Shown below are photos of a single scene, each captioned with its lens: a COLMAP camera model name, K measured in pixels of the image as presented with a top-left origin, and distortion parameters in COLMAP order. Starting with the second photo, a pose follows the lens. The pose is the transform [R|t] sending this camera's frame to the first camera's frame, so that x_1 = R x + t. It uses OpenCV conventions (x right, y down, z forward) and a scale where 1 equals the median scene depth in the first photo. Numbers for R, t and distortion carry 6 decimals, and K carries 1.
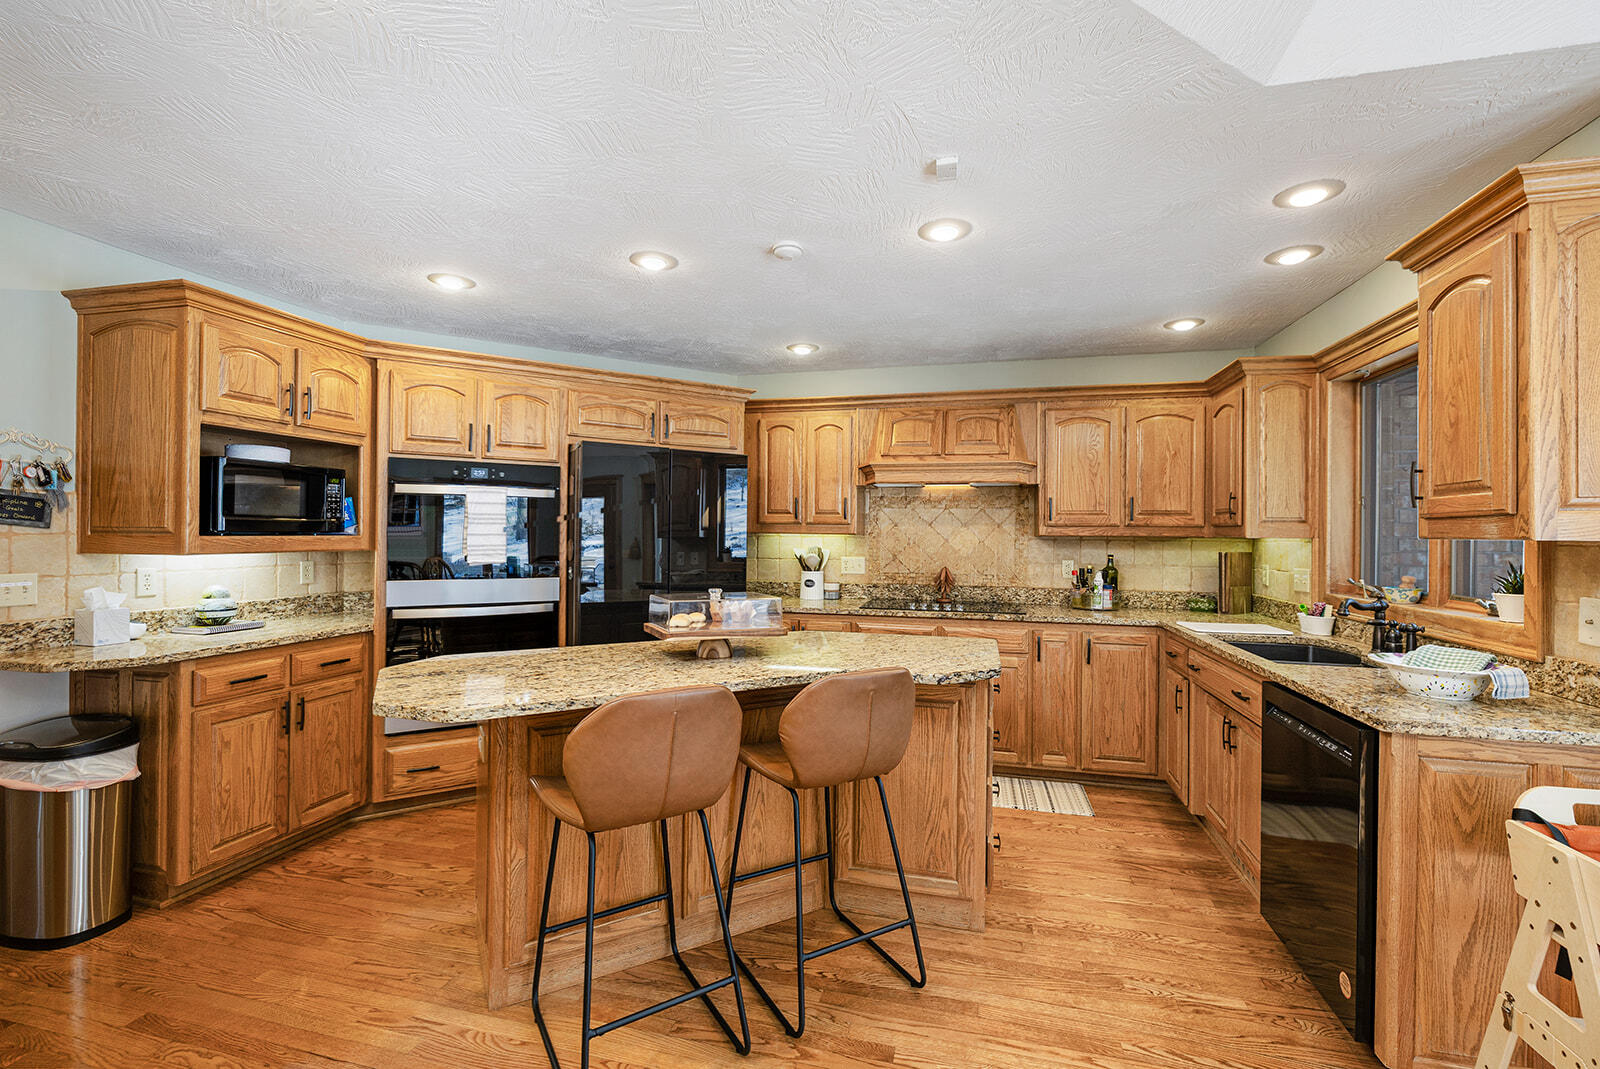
lens RADIAL K [[680.7, 0, 808.4], [0, 680.7, 534.1], [0, 0, 1]] dist [0.000316, 0.000164]
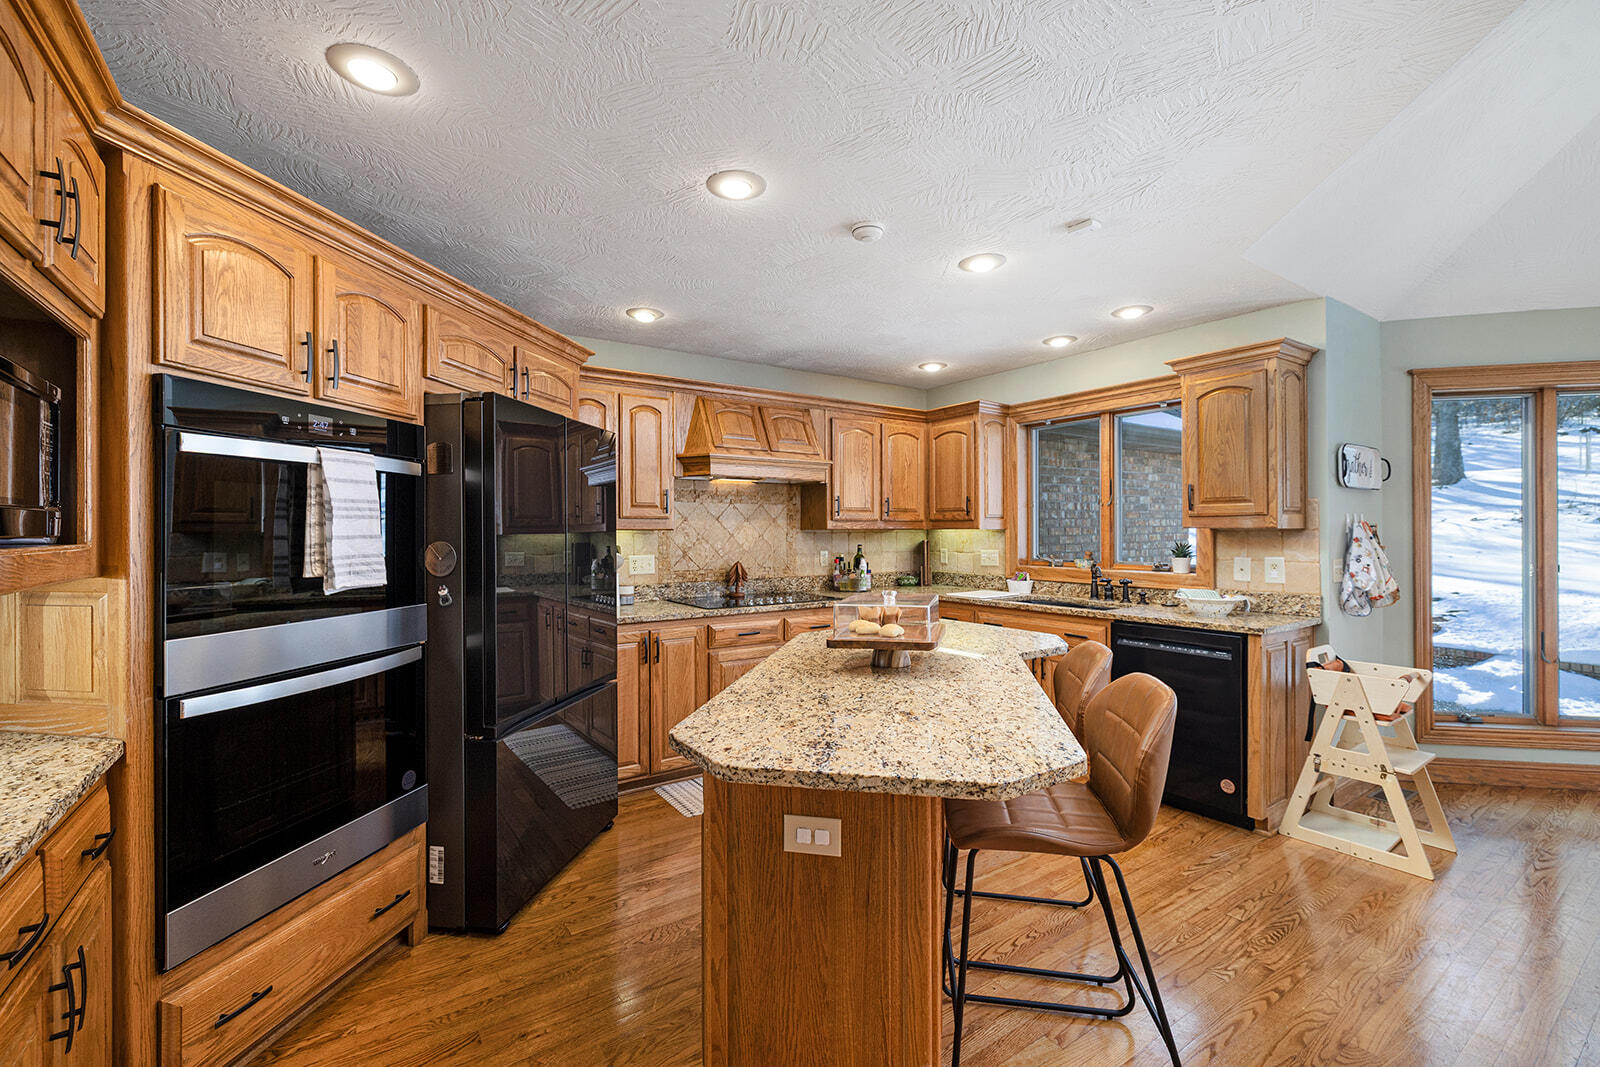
lens RADIAL K [[680.7, 0, 804.7], [0, 680.7, 530.4], [0, 0, 1]] dist [0.000316, 0.000164]
pose [[0.662475, -0.011316, 0.748999, -0.557644], [0.008804, 0.999934, 0.007320, -0.004757], [-0.749032, 0.001745, 0.662531, 0.300140]]
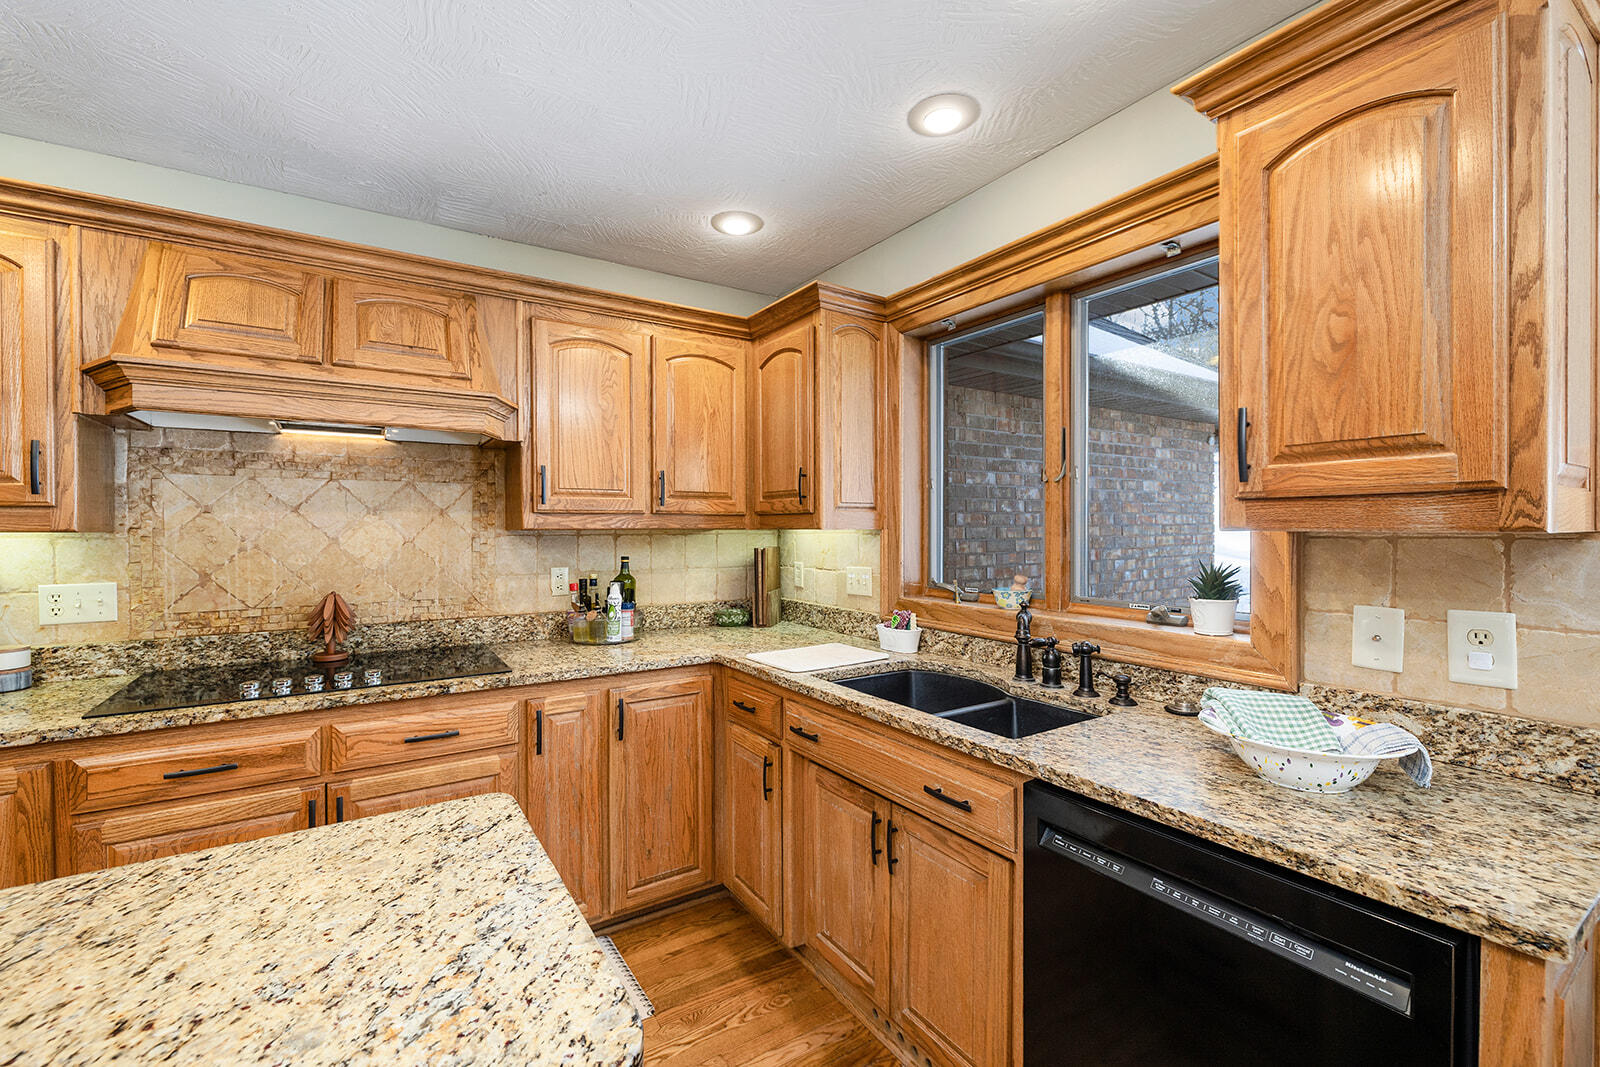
lens RADIAL K [[680.7, 0, 798.0], [0, 680.7, 533.8], [0, 0, 1]] dist [0.000316, 0.000164]
pose [[0.682555, -0.016675, 0.730644, 0.075111], [0.007327, 0.999846, 0.015974, -0.001846], [-0.730797, -0.005549, 0.682572, 0.449169]]
